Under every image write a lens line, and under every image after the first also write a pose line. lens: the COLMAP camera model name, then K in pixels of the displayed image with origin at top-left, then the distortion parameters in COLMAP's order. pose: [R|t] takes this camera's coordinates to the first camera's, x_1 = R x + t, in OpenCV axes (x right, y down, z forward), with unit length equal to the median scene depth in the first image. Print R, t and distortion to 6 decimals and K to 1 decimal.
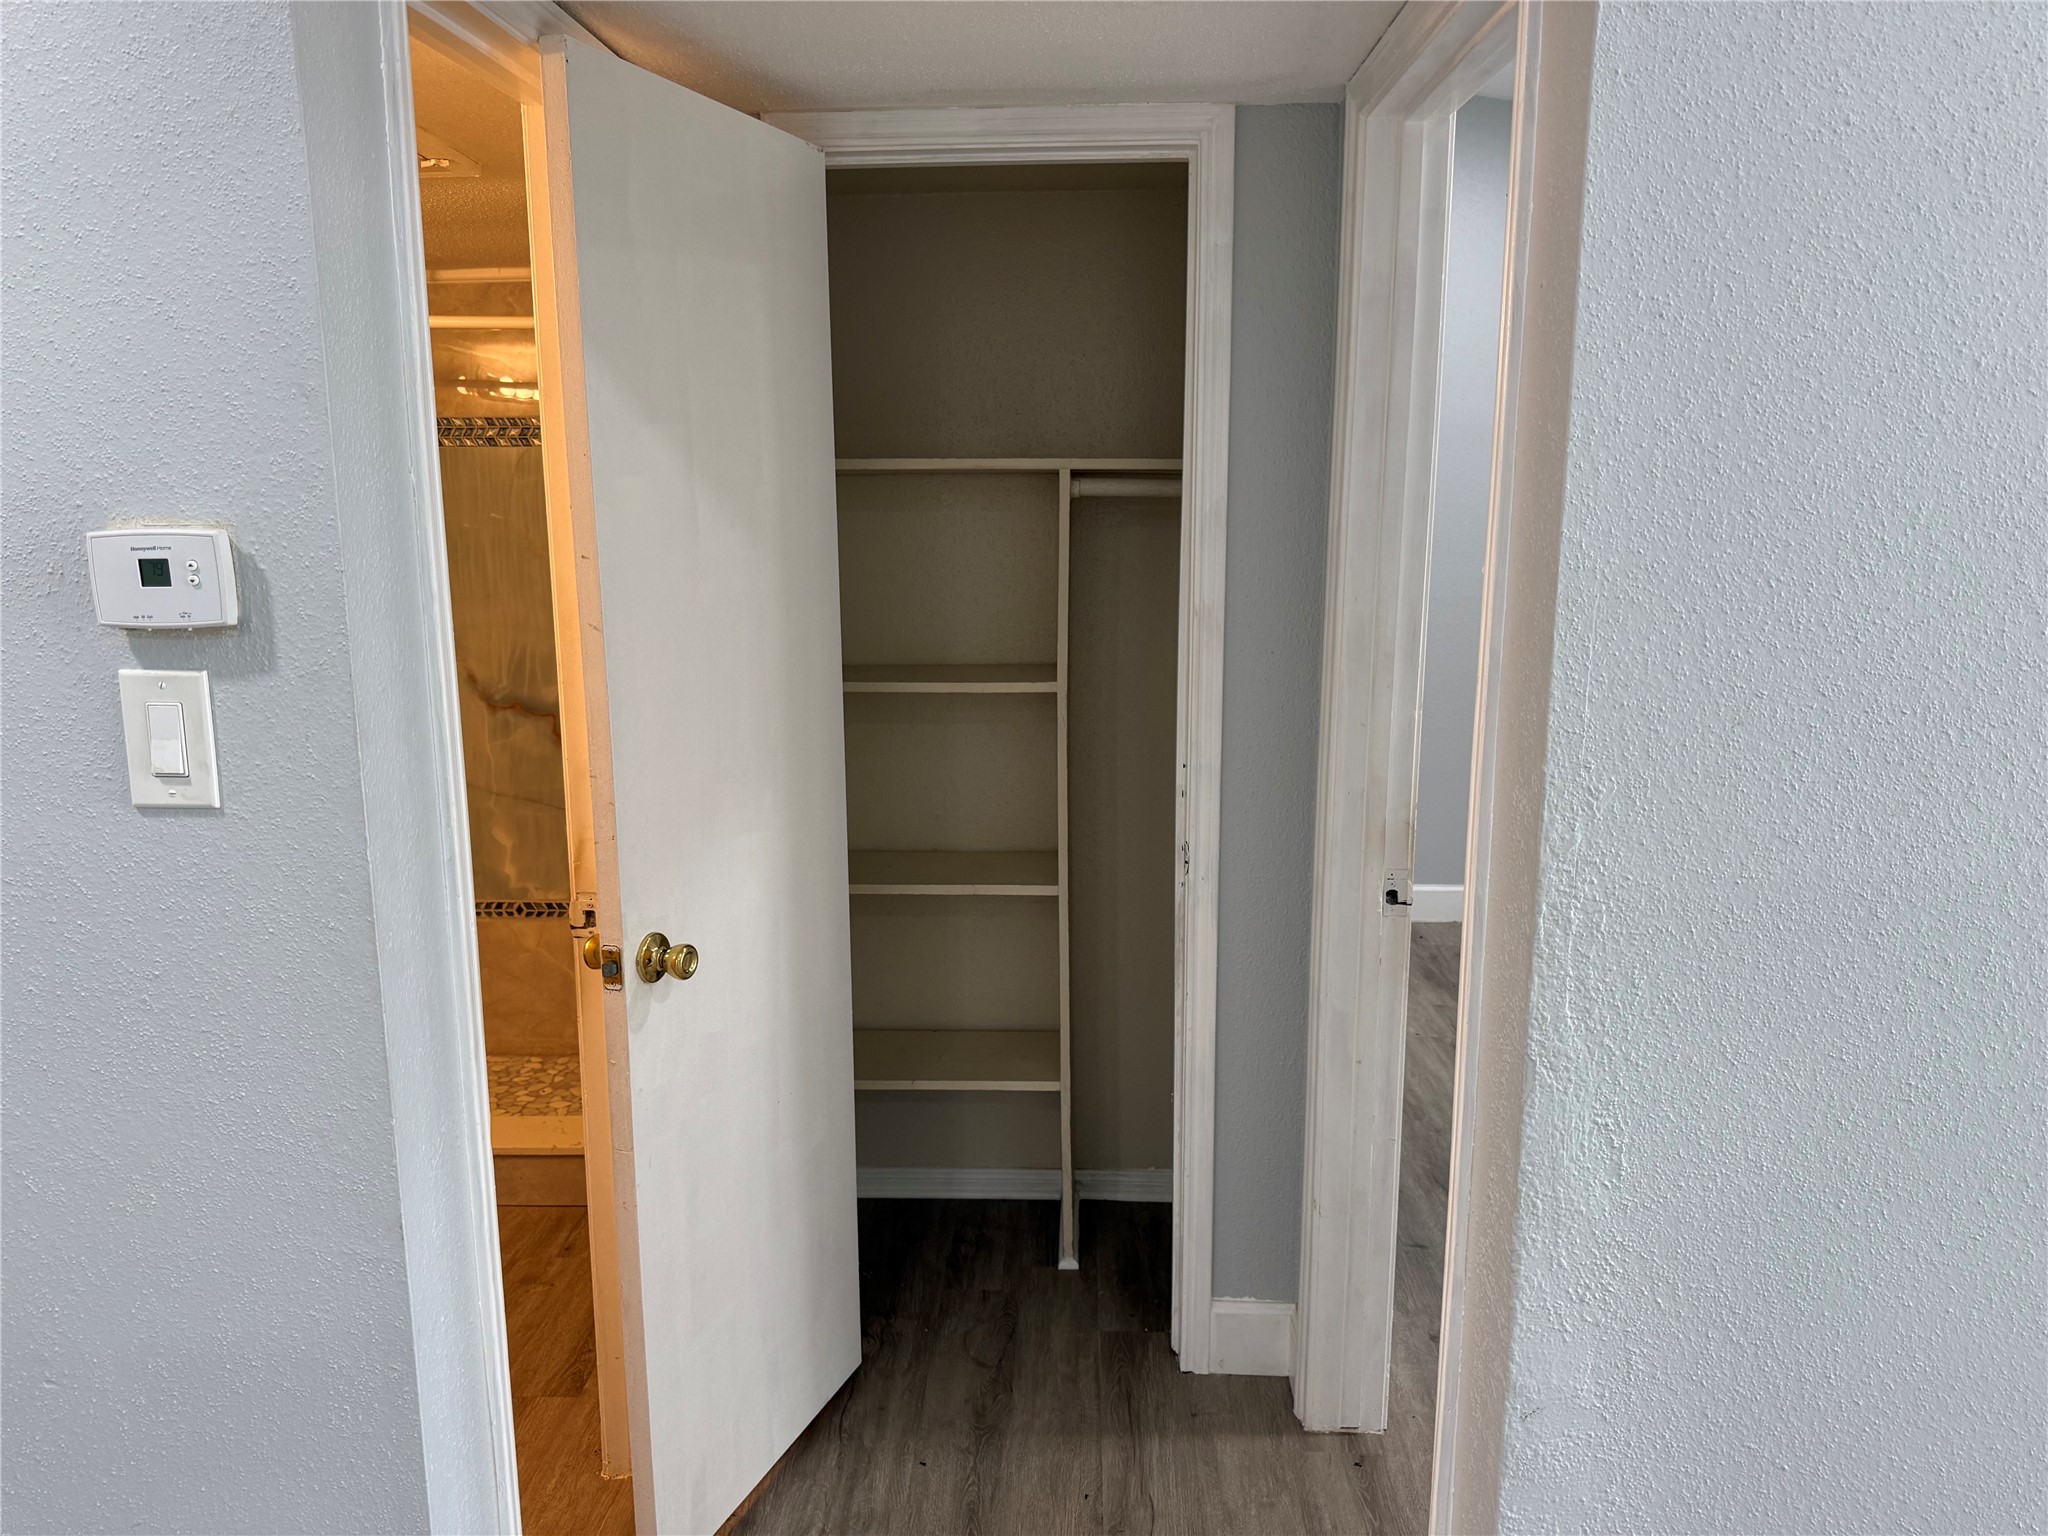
lens RADIAL K [[1457.0, 0, 1024.0], [0, 1457.0, 768.0], [0, 0, 1]] dist [0.042339, -0.001134]
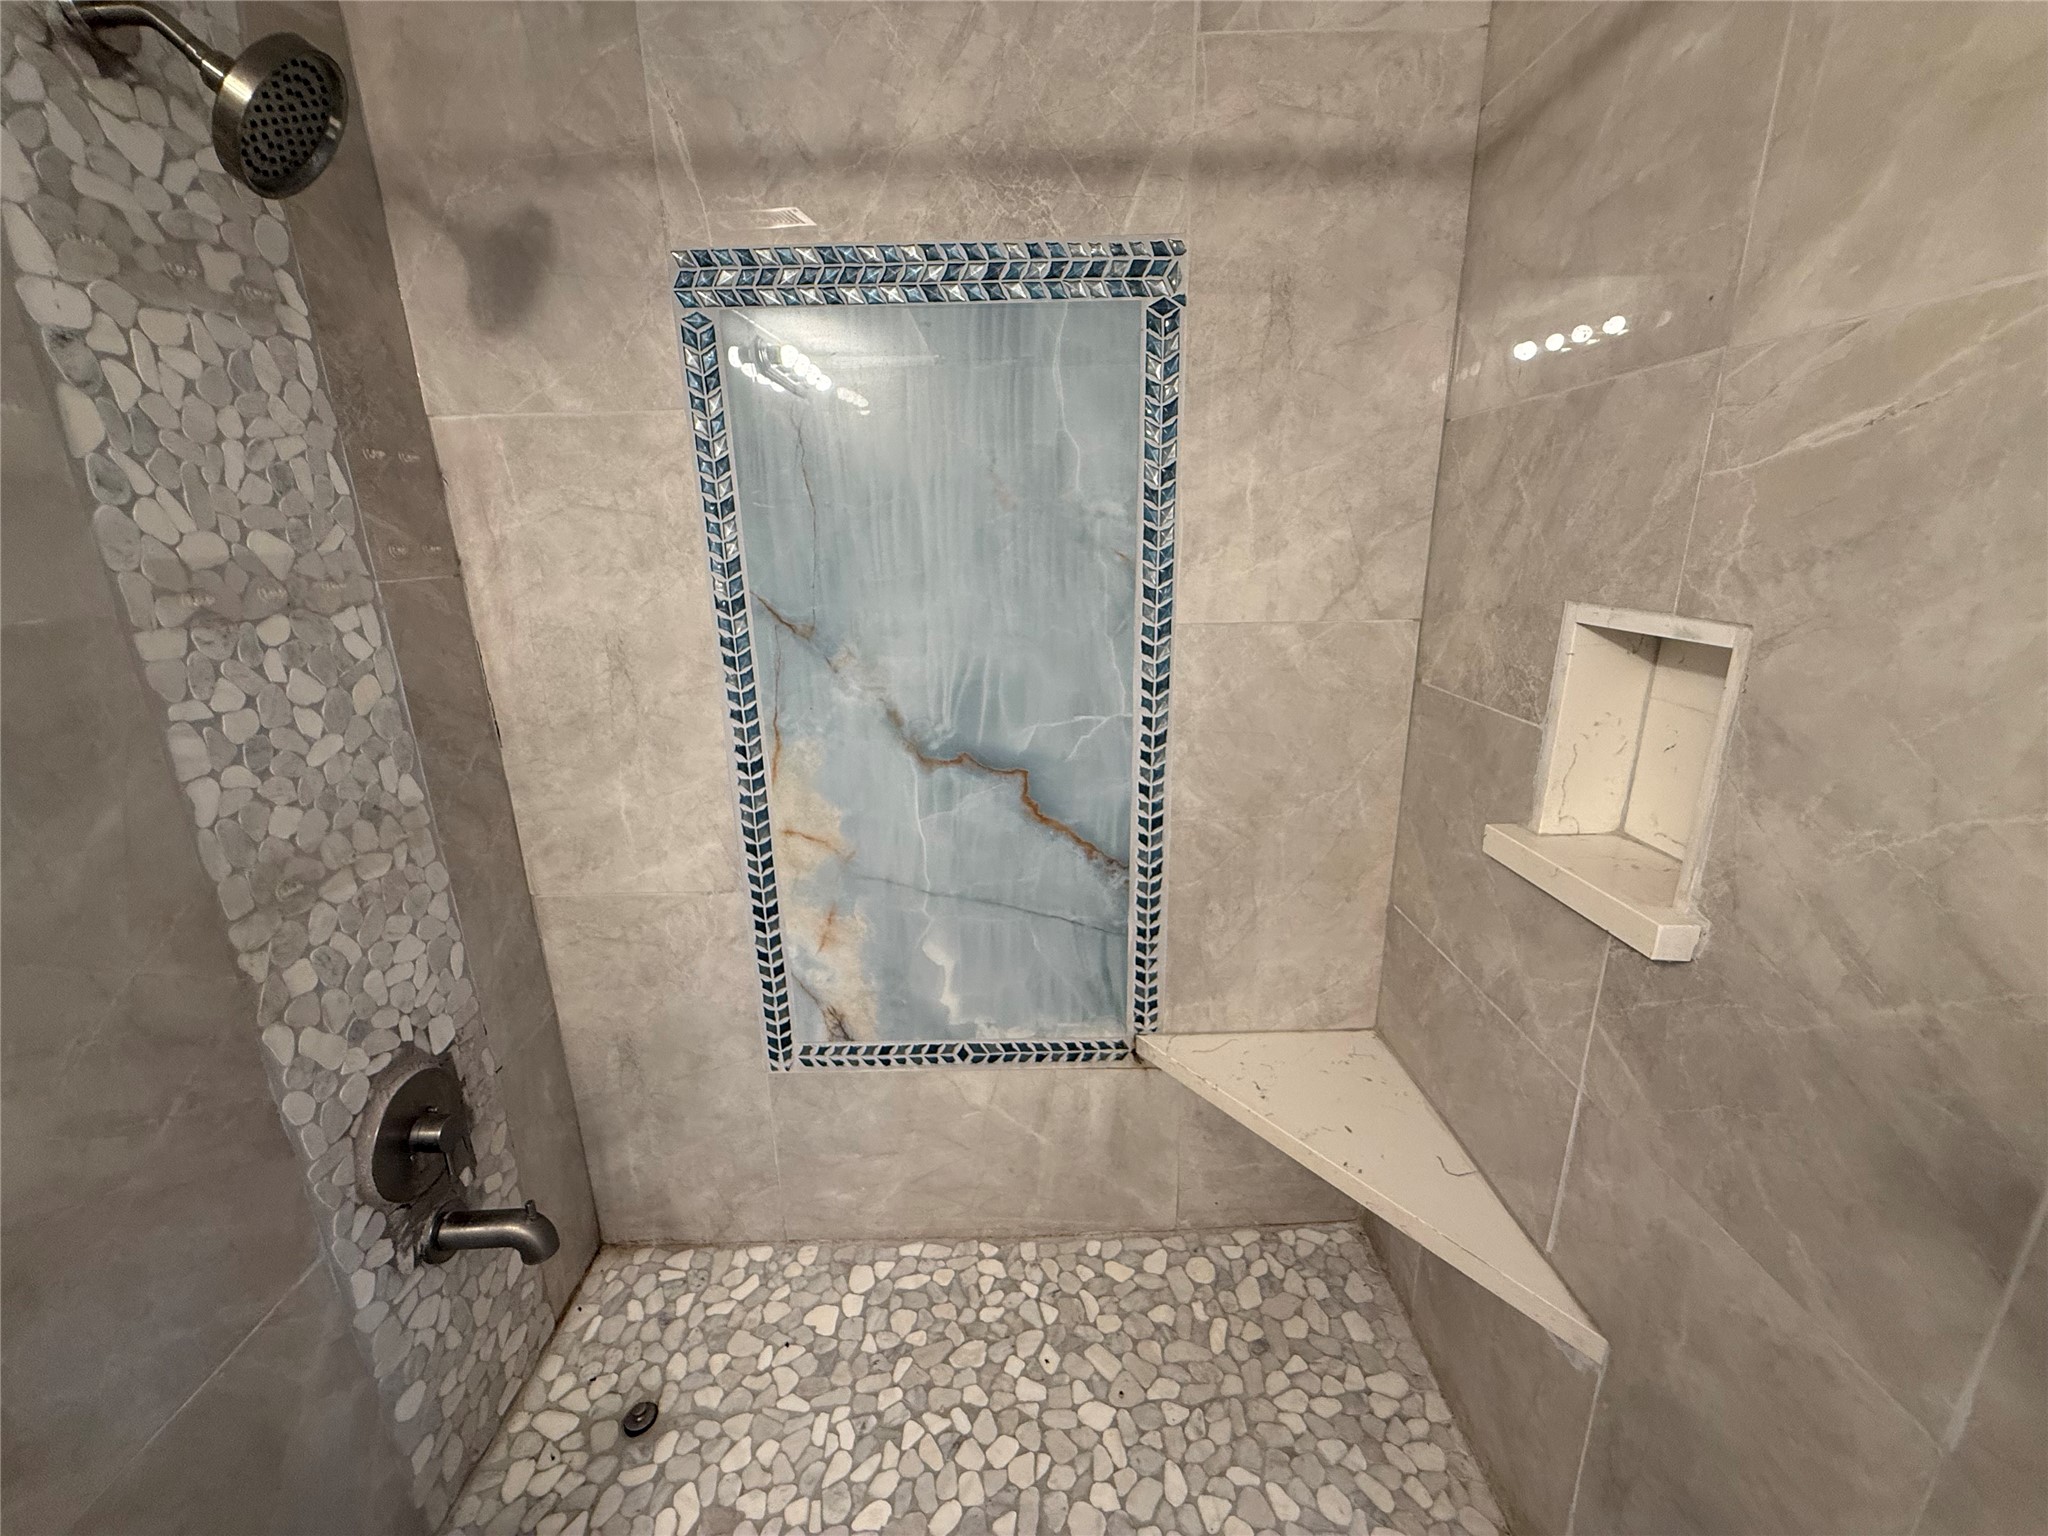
lens RADIAL K [[820.0, 0, 1018.5], [0, 820.0, 767.4], [0, 0, 1]] dist [0.000743, -0.000099]
pose [[0.998972, -0.032731, 0.031372, -0.328833], [0.029316, 0.994172, 0.103742, -0.072866], [-0.034584, -0.102715, 0.994109, 0.642796]]
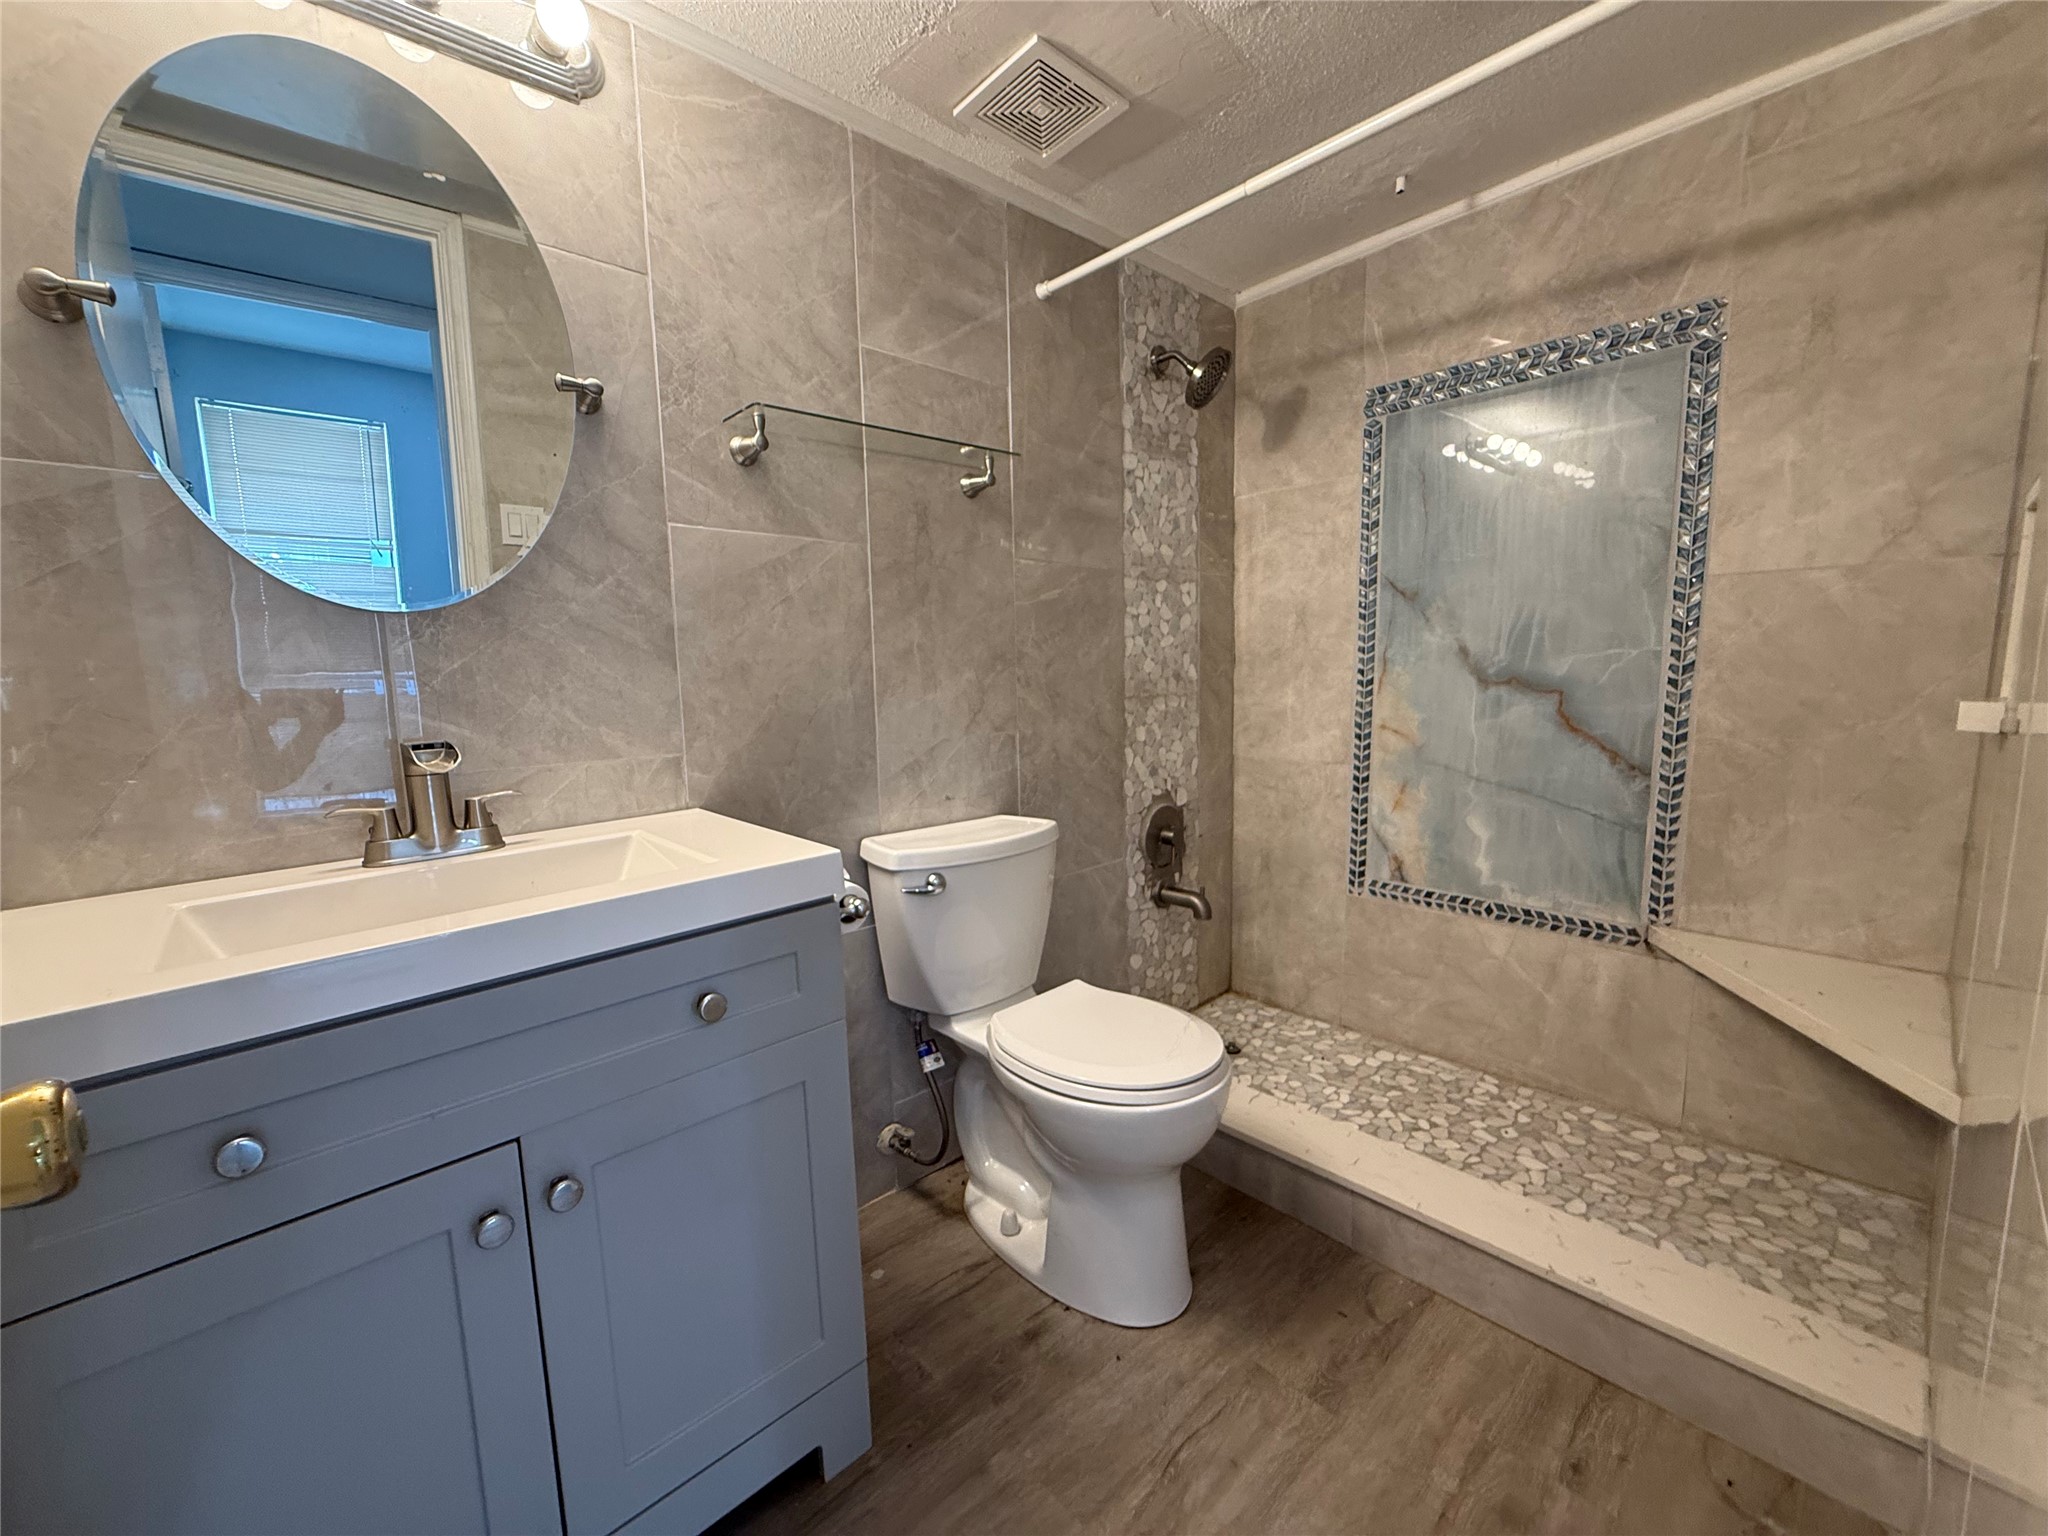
lens RADIAL K [[820.0, 0, 1018.5], [0, 820.0, 767.4], [0, 0, 1]] dist [0.000743, -0.000099]
pose [[0.698029, 0.075471, -0.712081, -0.195053], [-0.105962, 0.994369, 0.001519, 0.039613], [0.708186, 0.074394, 0.702095, 0.436835]]
